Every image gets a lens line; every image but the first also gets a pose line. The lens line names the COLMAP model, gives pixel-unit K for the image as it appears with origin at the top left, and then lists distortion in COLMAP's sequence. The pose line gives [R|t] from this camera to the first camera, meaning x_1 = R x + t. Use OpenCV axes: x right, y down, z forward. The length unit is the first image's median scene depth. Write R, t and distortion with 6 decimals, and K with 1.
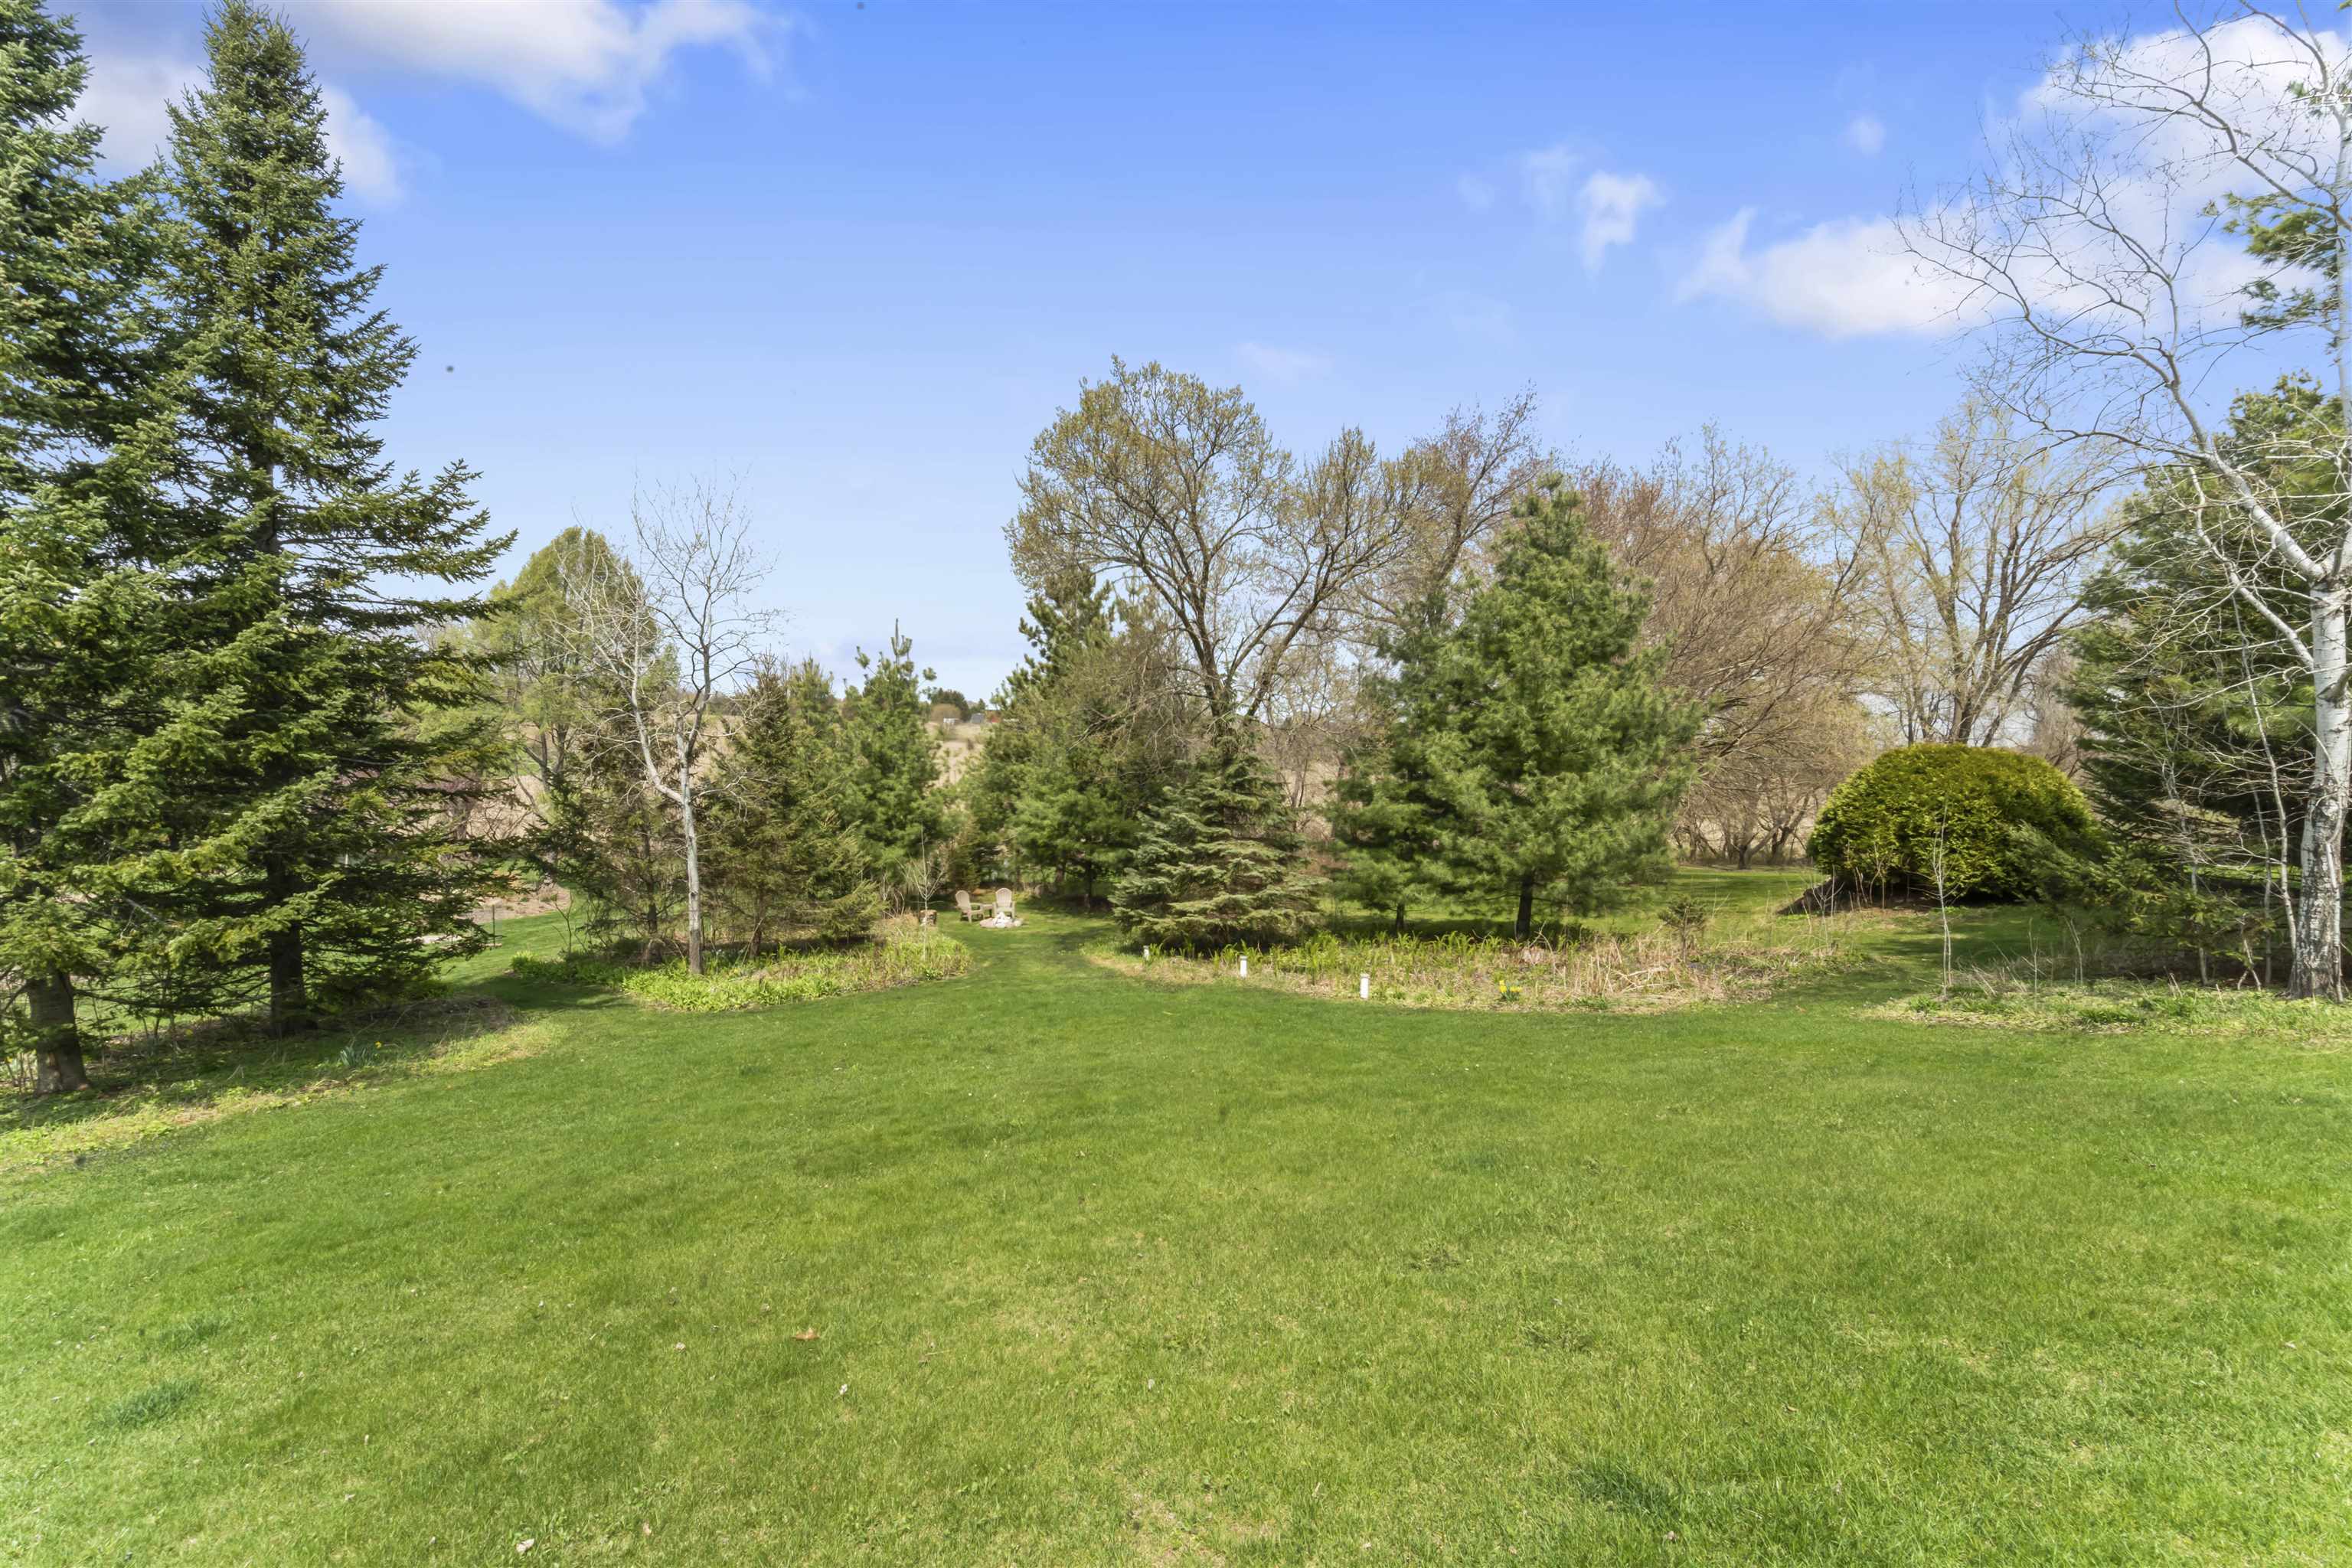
lens RADIAL K [[955.5, 0, 1187.9], [0, 955.5, 780.4], [0, 0, 1]] dist [-0.000080, -0.000652]
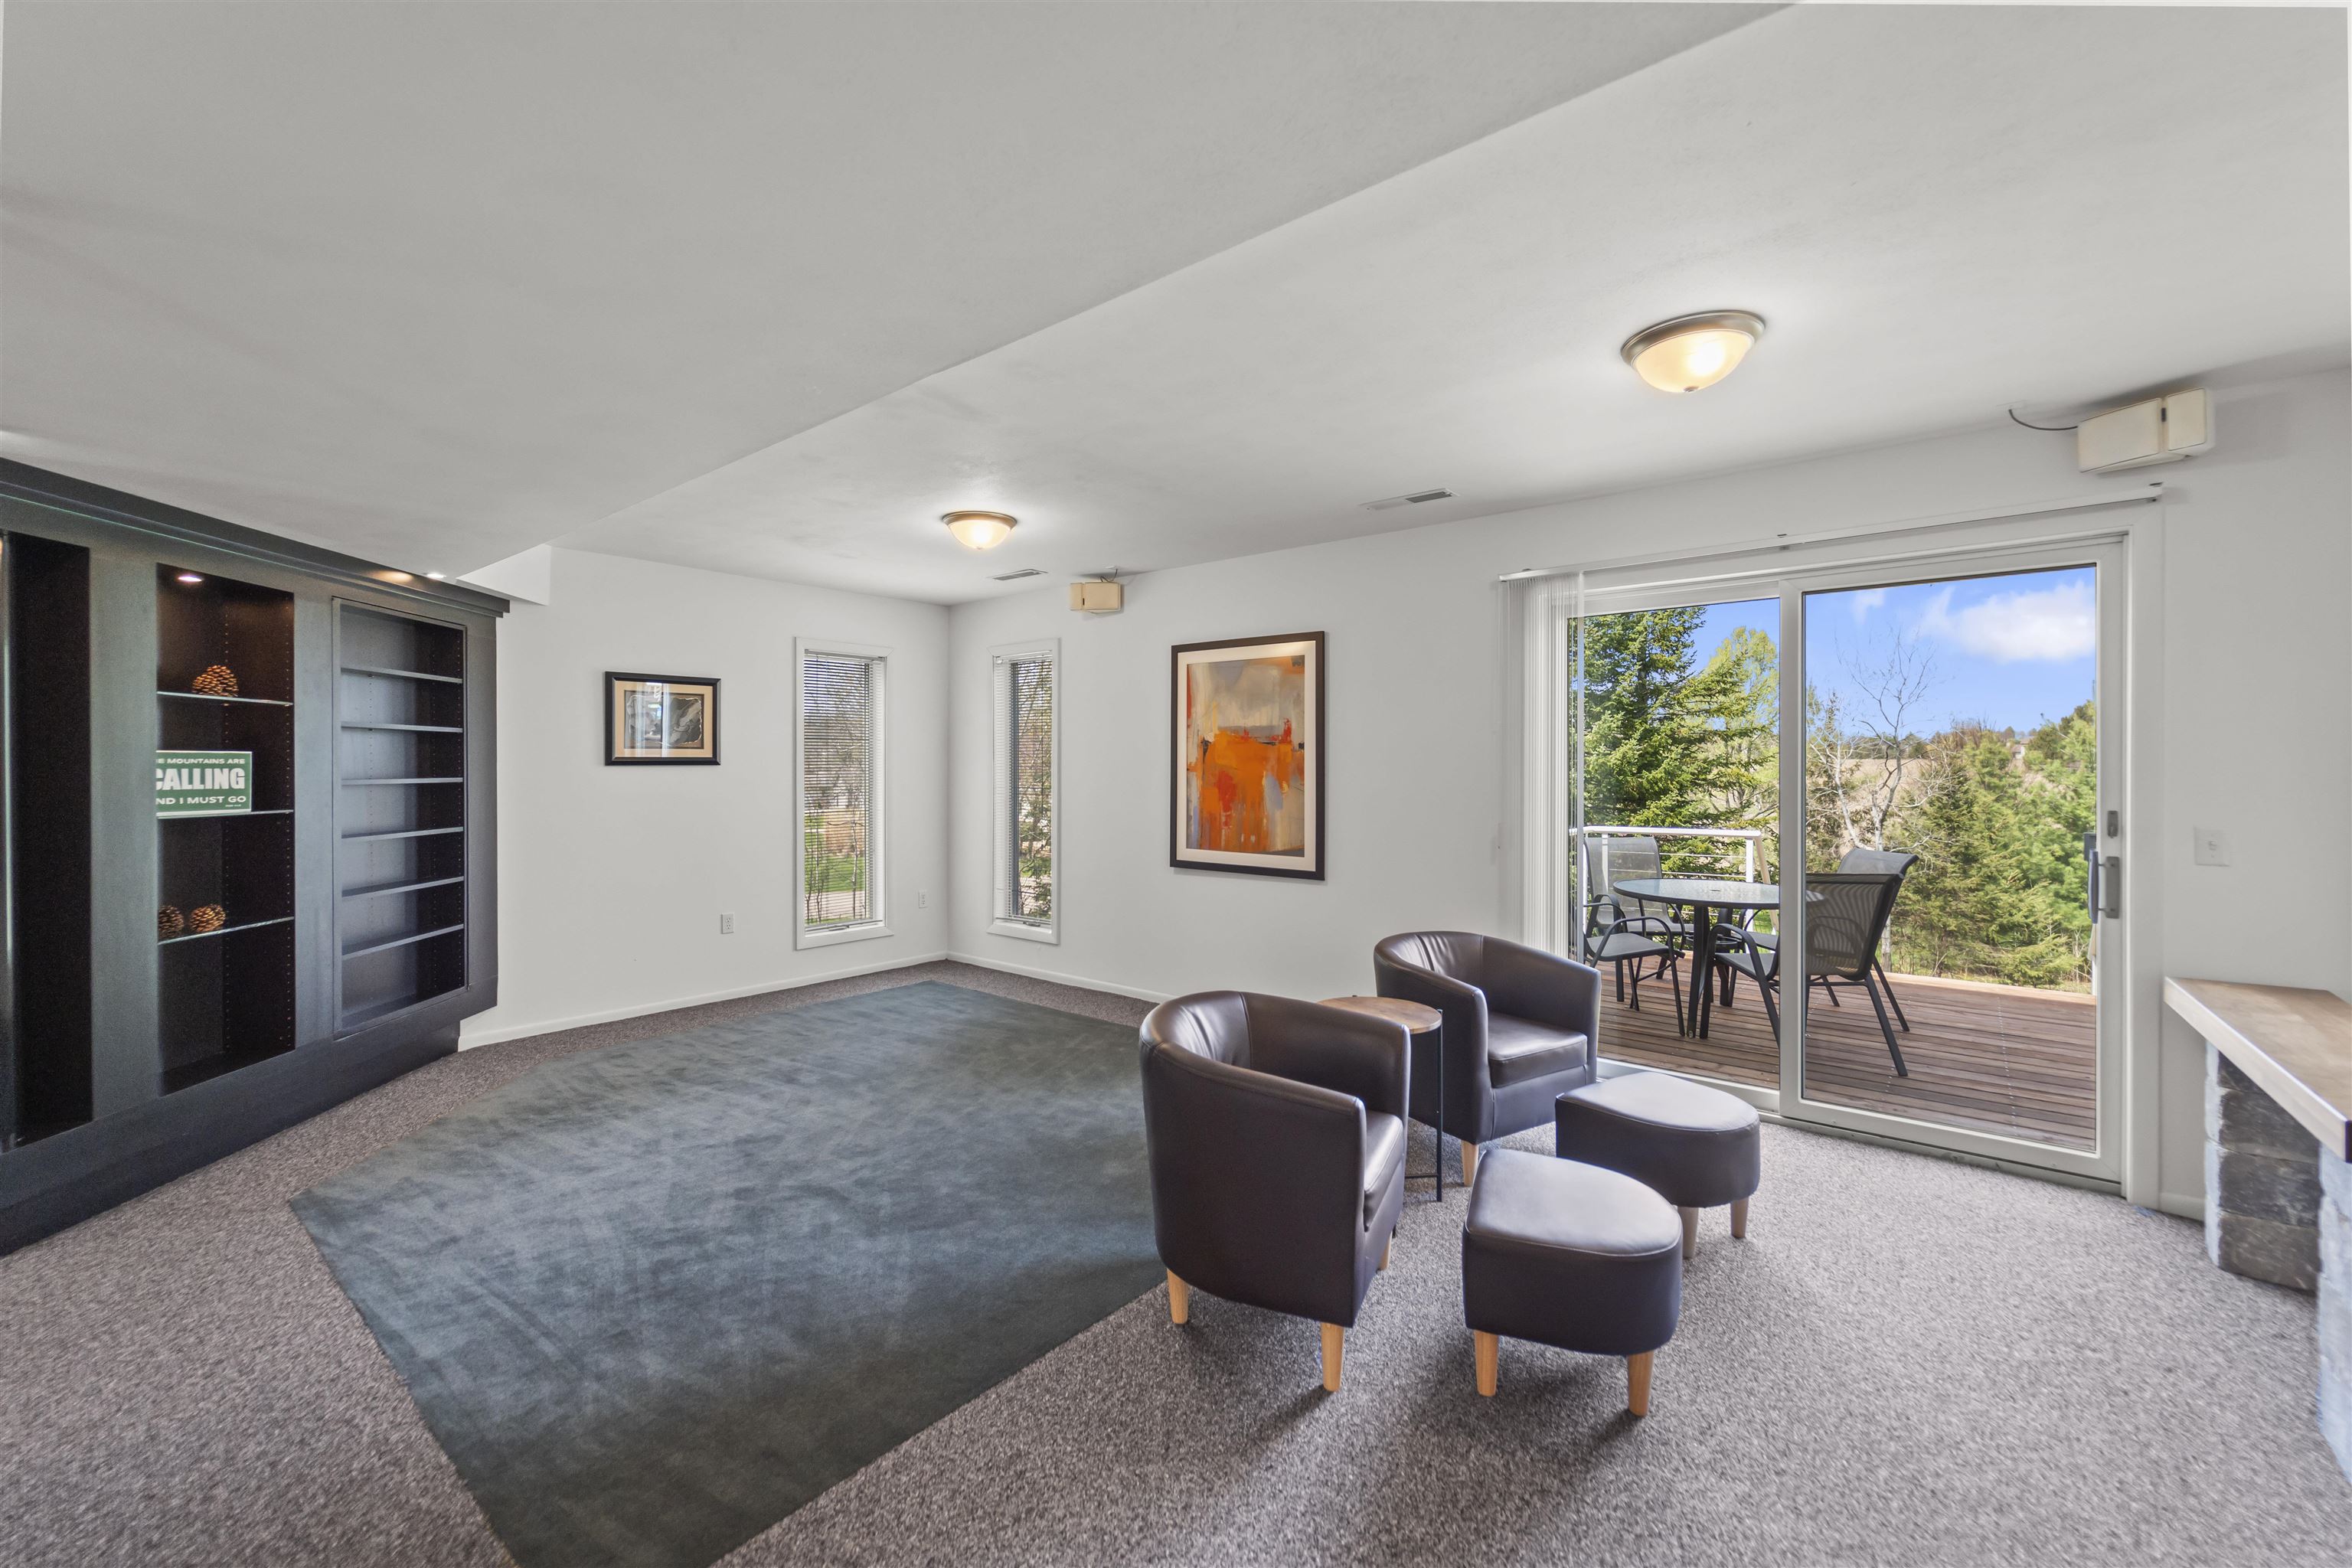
lens RADIAL K [[959.8, 0, 1171.9], [0, 959.8, 769.2], [0, 0, 1]] dist [-0.000975, -0.000520]
pose [[0.475385, -0.029085, -0.879297, 0.162178], [-0.025363, 0.998585, -0.046743, -0.009206], [0.879412, 0.044522, 0.473975, -0.440675]]
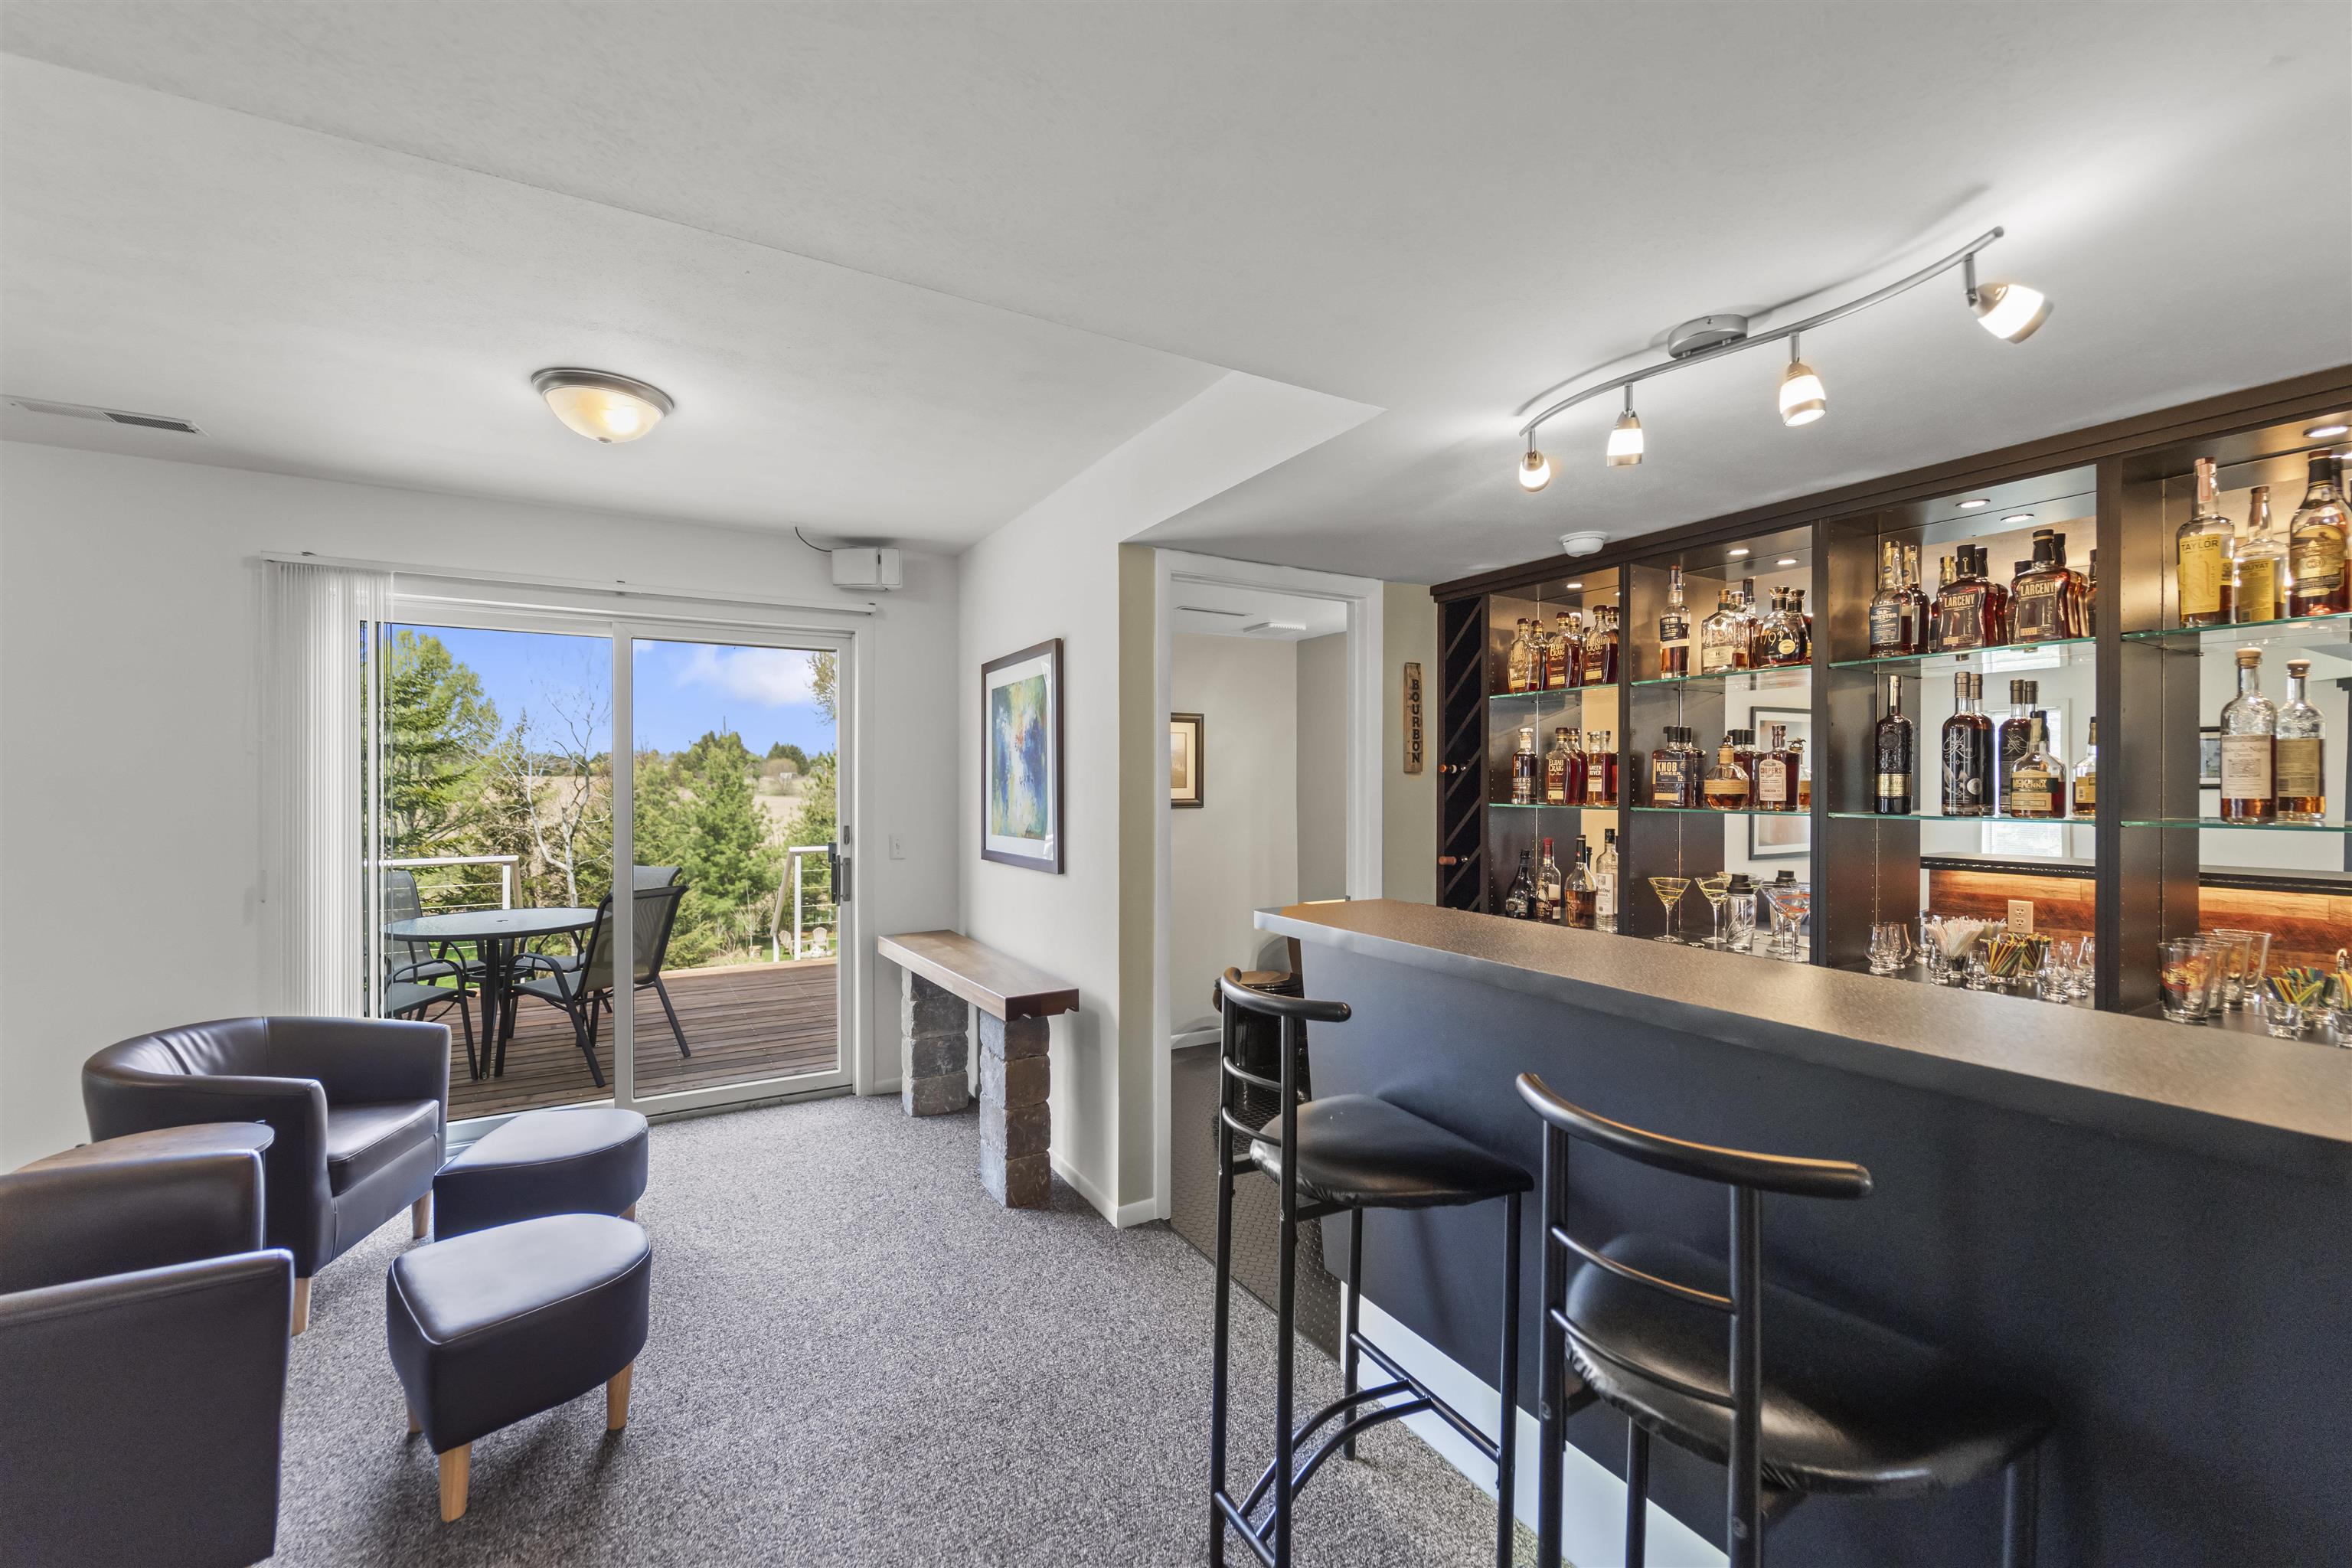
lens RADIAL K [[955.5, 0, 1187.9], [0, 955.5, 780.4], [0, 0, 1]] dist [-0.000080, -0.000652]
pose [[0.987981, -0.029565, 0.151720, 0.144933], [0.036653, 0.998353, -0.044132, -0.011115], [-0.150165, 0.049163, 0.987438, -0.460429]]
